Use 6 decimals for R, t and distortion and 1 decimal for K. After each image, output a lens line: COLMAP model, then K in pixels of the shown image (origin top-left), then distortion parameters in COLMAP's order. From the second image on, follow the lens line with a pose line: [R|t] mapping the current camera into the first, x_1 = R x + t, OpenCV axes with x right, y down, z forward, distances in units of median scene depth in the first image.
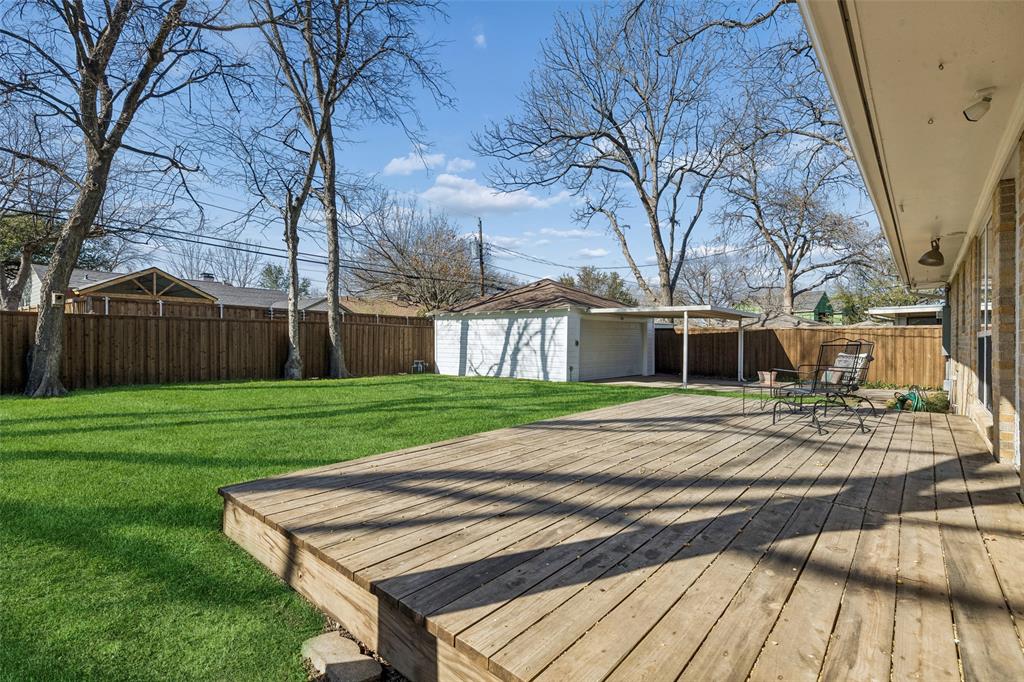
lens RADIAL K [[469.1, 0, 512.7], [0, 469.1, 339.4], [0, 0, 1]] dist [0.010711, 0.000240]
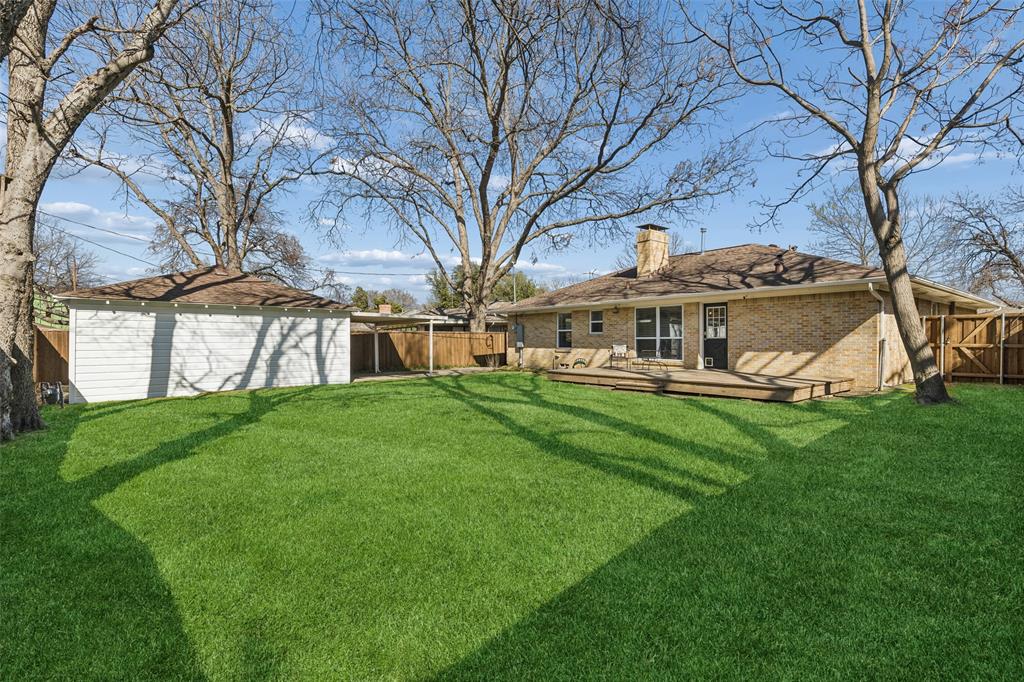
lens RADIAL K [[469.1, 0, 510.6], [0, 469.1, 339.6], [0, 0, 1]] dist [0.010711, 0.000240]
pose [[0.193085, -0.005746, 0.981165, -0.749967], [0.005216, 0.999975, 0.004829, -0.005037], [-0.981168, 0.004185, 0.193110, 0.424098]]
